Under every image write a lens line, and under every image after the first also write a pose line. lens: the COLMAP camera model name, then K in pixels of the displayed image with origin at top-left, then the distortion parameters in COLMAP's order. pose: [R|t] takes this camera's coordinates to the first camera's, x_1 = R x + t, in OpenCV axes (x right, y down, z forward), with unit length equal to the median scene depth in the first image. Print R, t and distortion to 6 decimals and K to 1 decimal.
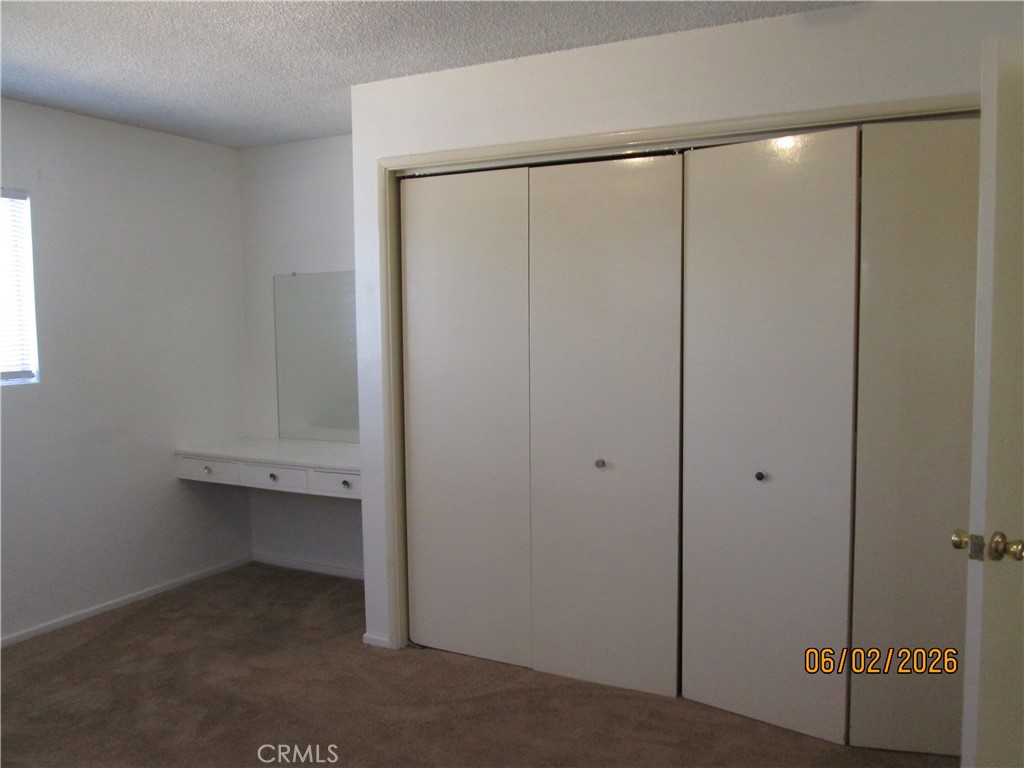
lens RADIAL K [[841.1, 0, 512.0], [0, 841.1, 384.0], [0, 0, 1]] dist [0.001272, -0.102073]
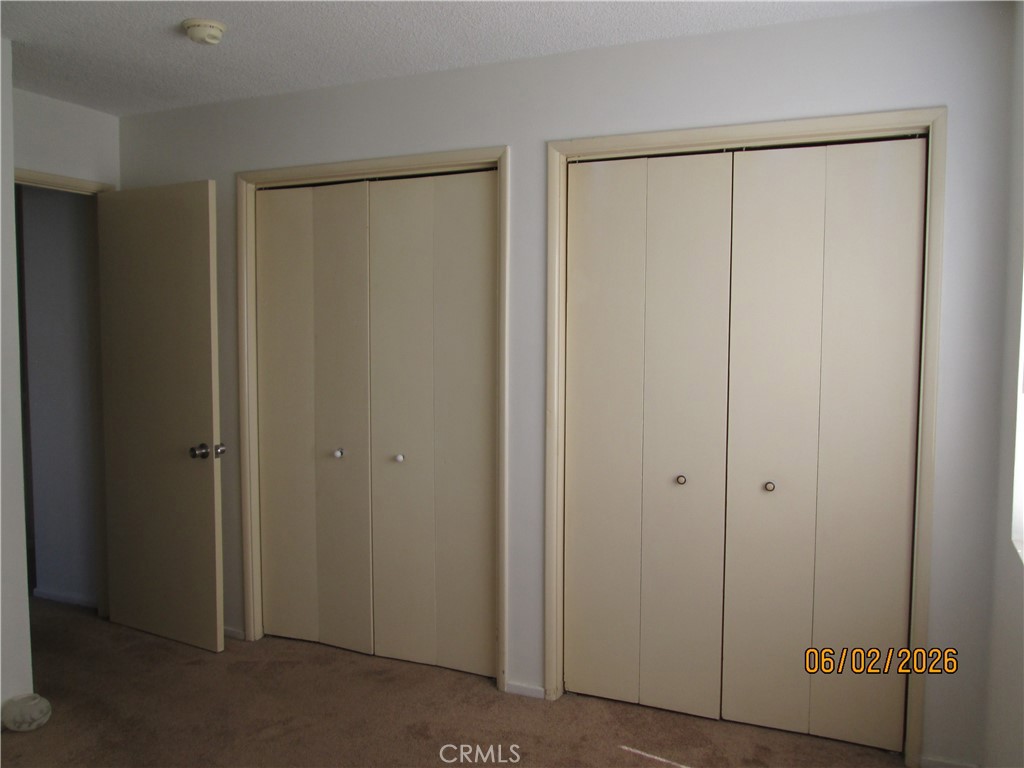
lens RADIAL K [[841.1, 0, 512.0], [0, 841.1, 384.0], [0, 0, 1]] dist [0.001272, -0.102073]
pose [[0.998310, 0.007691, 0.057602, -0.230371], [-0.007336, 0.999953, -0.006360, -0.007579], [-0.057648, 0.005926, 0.998319, 0.124841]]
